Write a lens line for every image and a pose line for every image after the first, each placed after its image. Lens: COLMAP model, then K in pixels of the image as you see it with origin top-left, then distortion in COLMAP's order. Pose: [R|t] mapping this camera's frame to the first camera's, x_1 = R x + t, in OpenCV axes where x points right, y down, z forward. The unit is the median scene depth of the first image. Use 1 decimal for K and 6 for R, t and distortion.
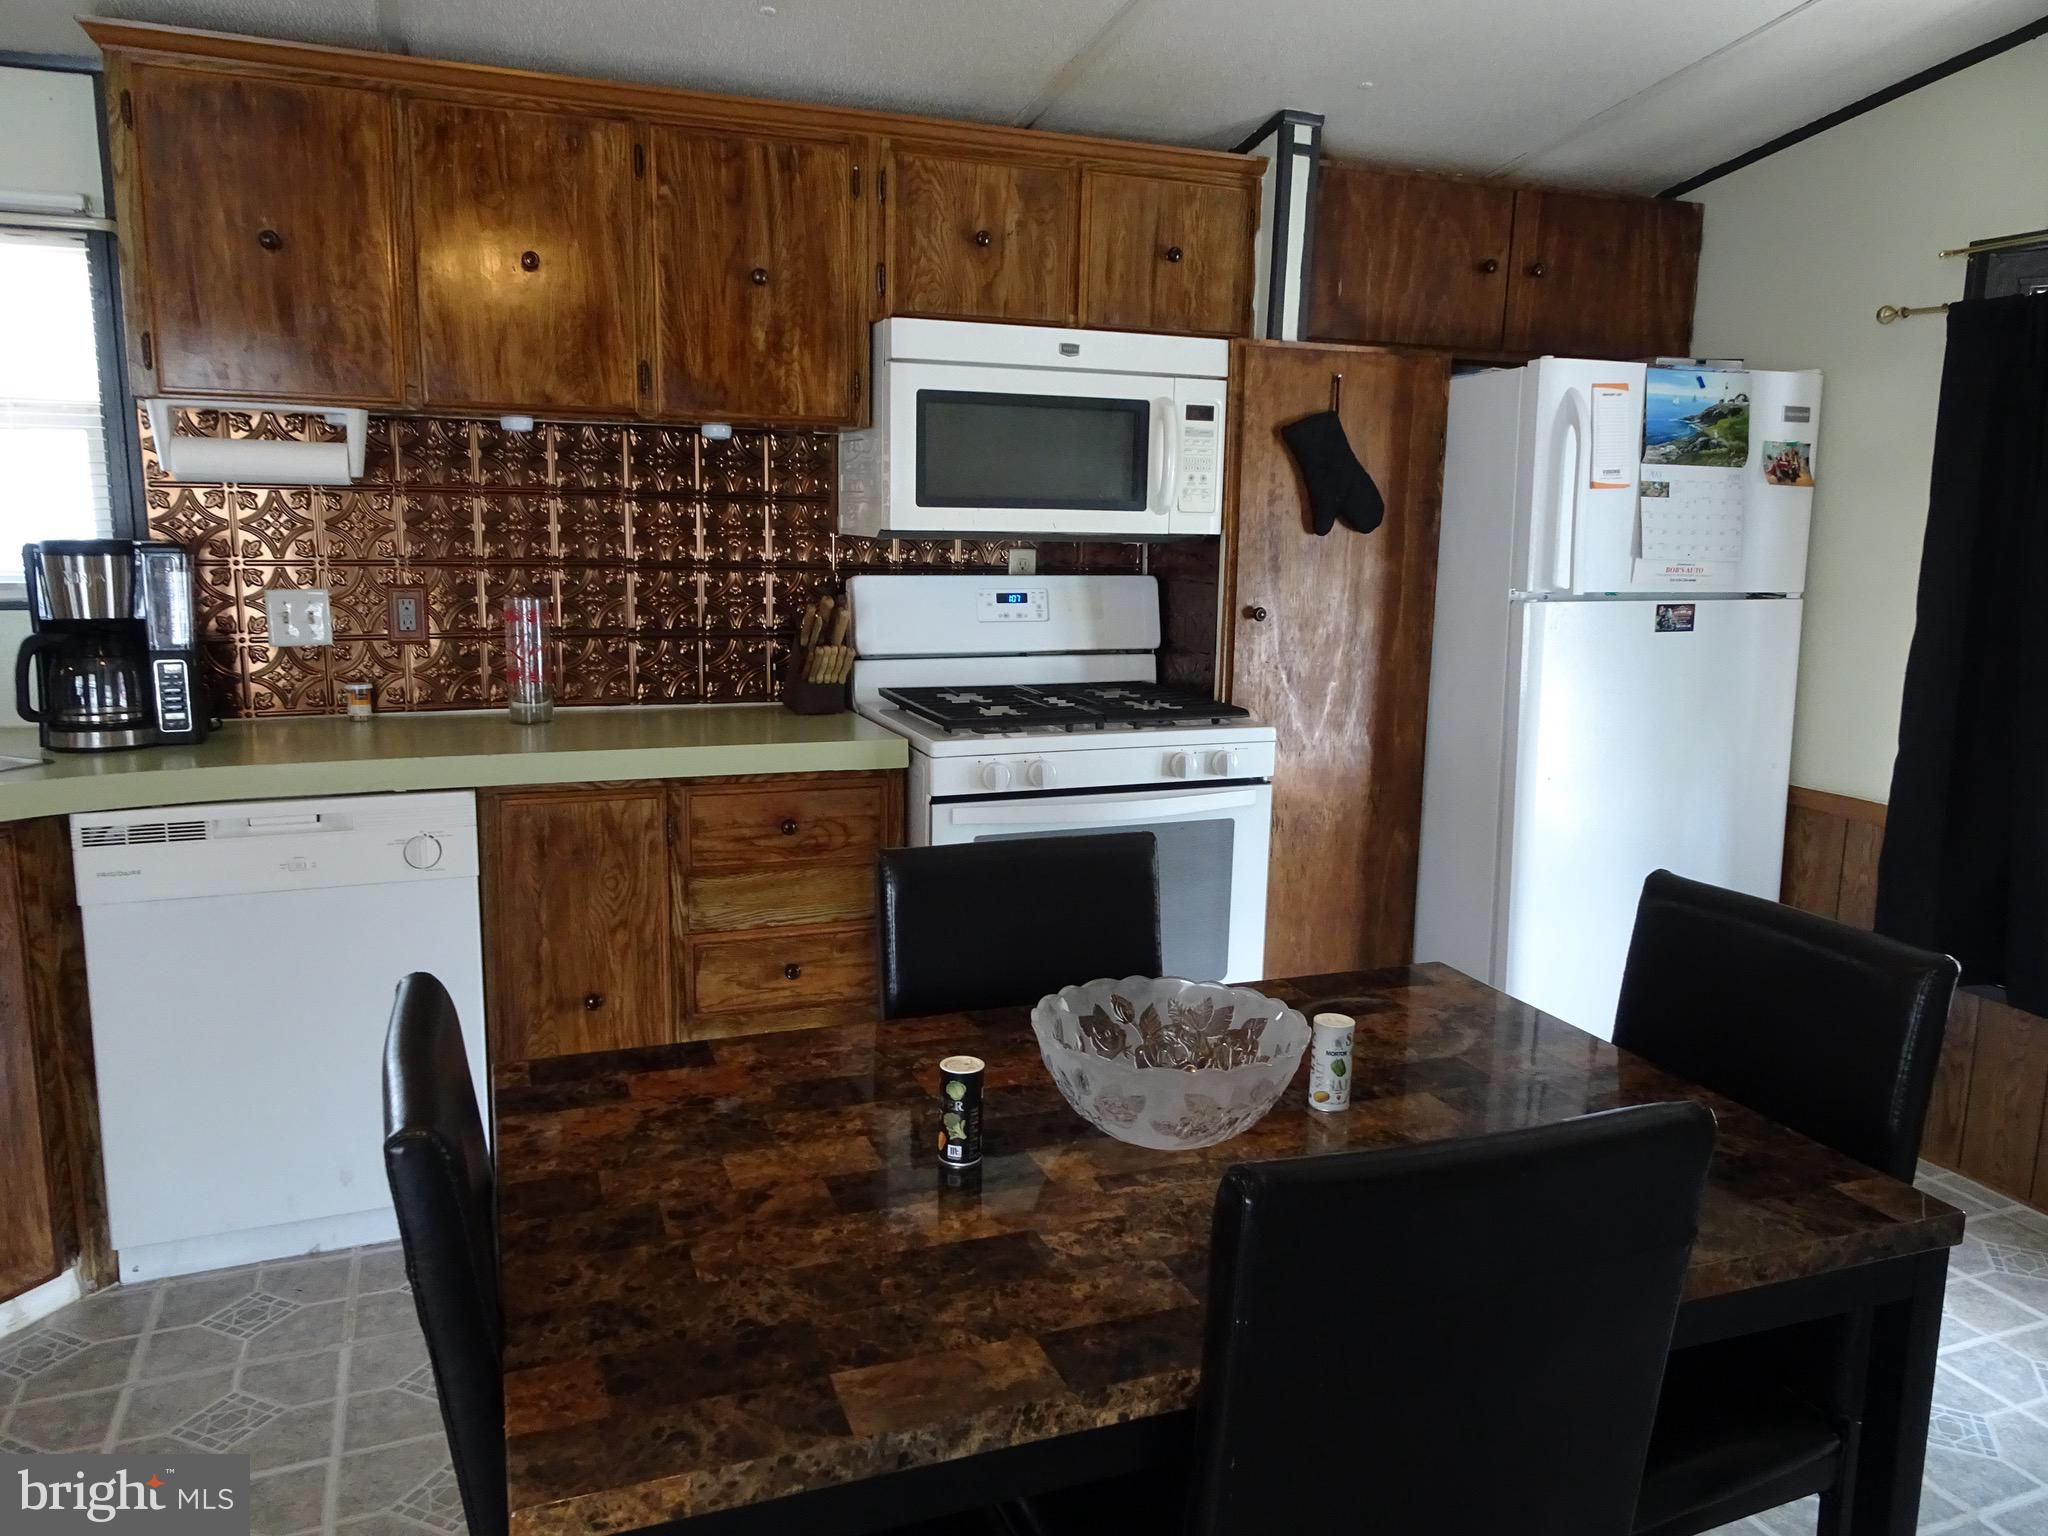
lens RADIAL K [[1457.8, 0, 1020.8], [0, 1457.8, 767.6], [0, 0, 1]] dist [0.002841, -0.003258]
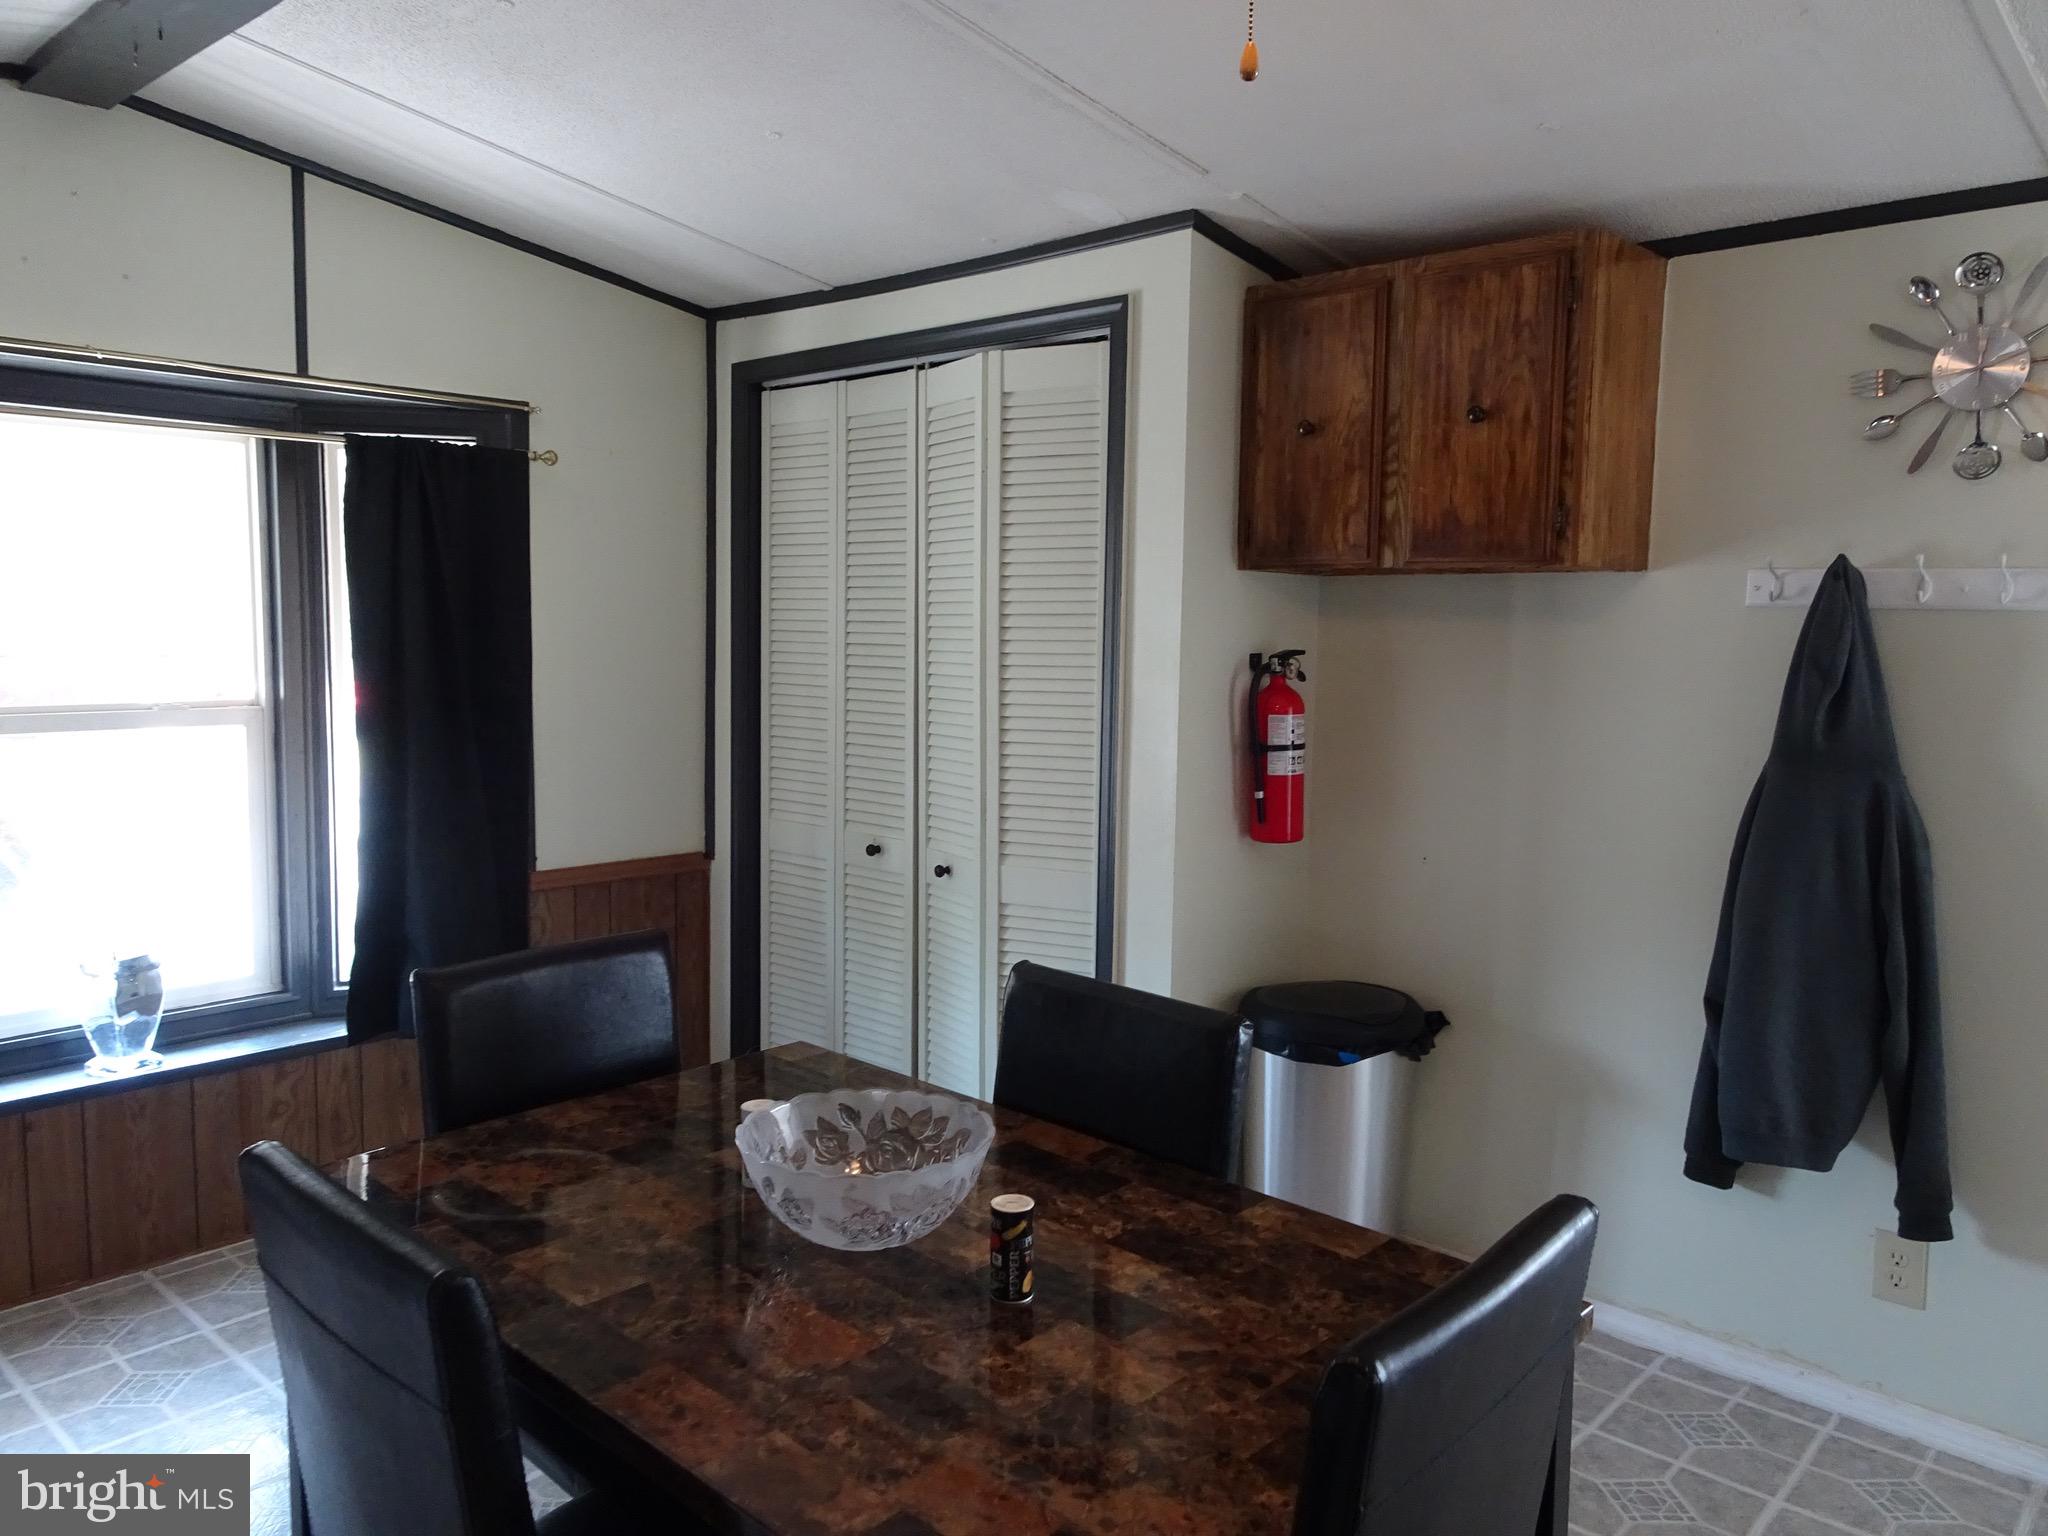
lens RADIAL K [[1457.8, 0, 1036.5], [0, 1457.8, 768.0], [0, 0, 1]] dist [0.002841, -0.003258]
pose [[-0.445576, -0.114160, 0.887936, -0.398792], [0.138274, 0.971158, 0.194247, -0.125632], [-0.884501, 0.209330, -0.416939, 0.581330]]
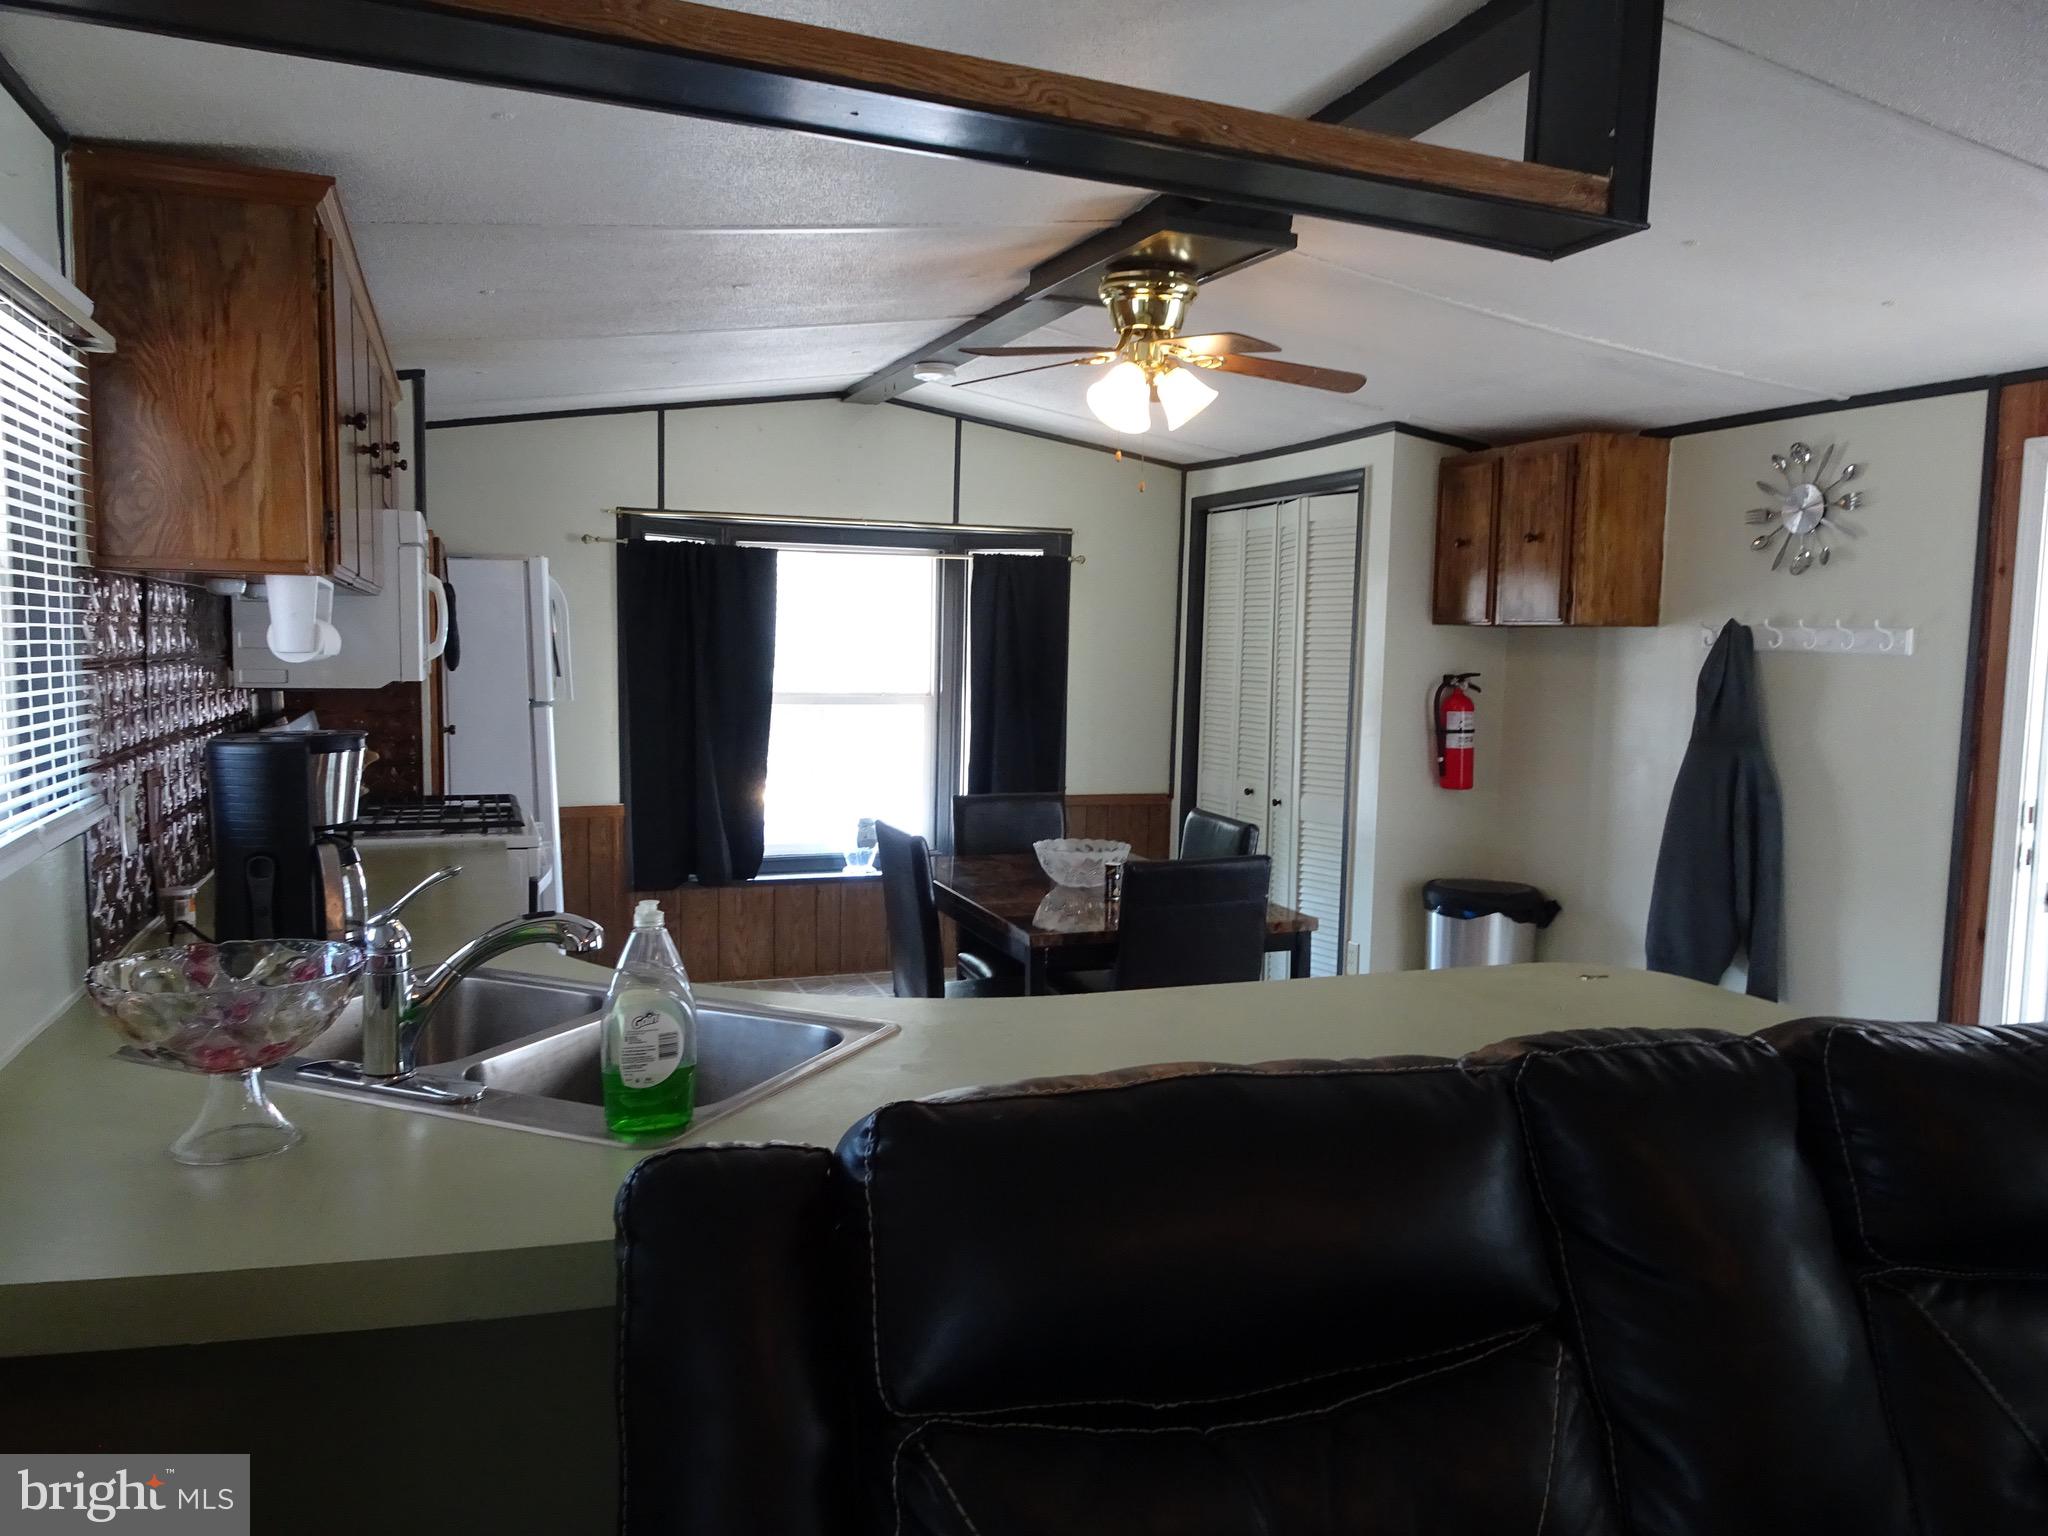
lens RADIAL K [[1457.8, 0, 1023.6], [0, 1457.8, 776.3], [0, 0, 1]] dist [0.002841, -0.003258]
pose [[0.009693, -0.111586, 0.993707, -1.241372], [0.160028, 0.981119, 0.108612, -0.130566], [-0.987065, 0.157968, 0.027367, 0.460364]]
